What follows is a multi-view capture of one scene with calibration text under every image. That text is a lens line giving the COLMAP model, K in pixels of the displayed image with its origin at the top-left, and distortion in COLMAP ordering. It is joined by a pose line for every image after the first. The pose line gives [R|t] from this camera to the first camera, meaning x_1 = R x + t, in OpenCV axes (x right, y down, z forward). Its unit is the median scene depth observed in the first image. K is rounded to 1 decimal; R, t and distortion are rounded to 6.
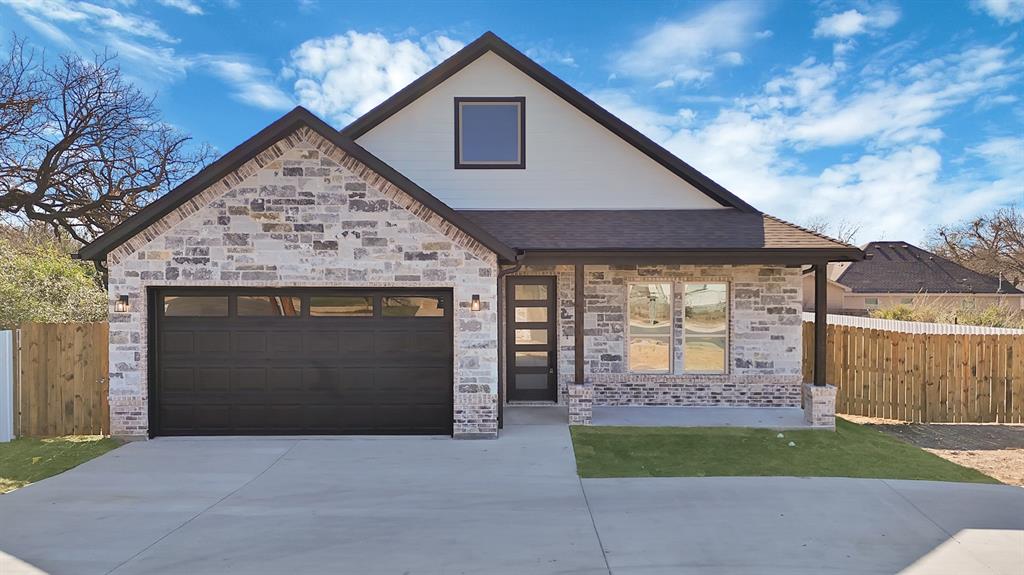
lens RADIAL K [[790.9, 0, 516.7], [0, 790.9, 290.0], [0, 0, 1]] dist [0.074368, -0.022767]
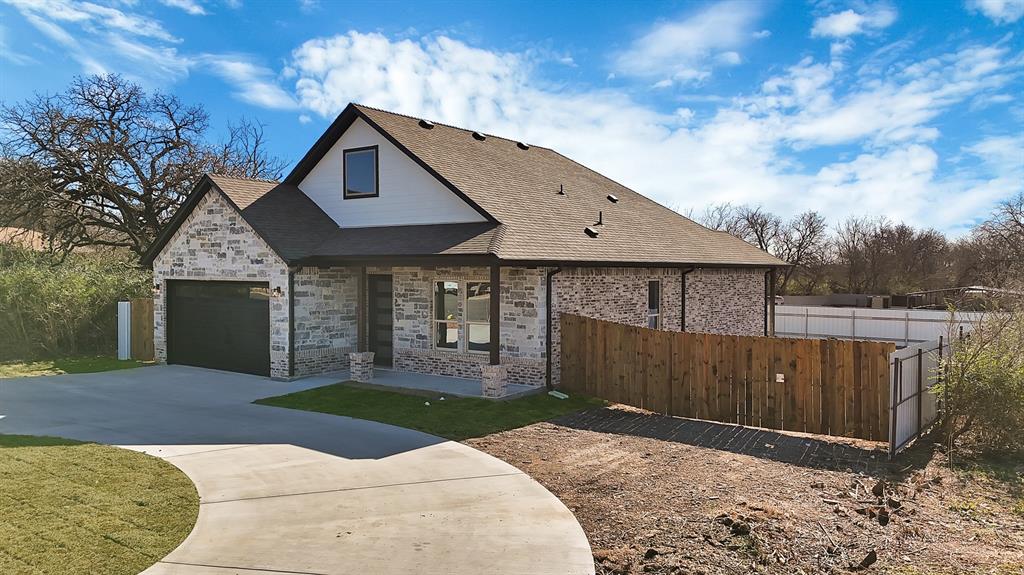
lens RADIAL K [[790.9, 0, 511.1], [0, 790.9, 283.0], [0, 0, 1]] dist [0.074368, -0.022767]
pose [[0.785922, 0.011026, -0.618228, 1.247493], [-0.013794, 0.999905, 0.000297, -0.007592], [0.618172, 0.008295, 0.785999, 0.069924]]
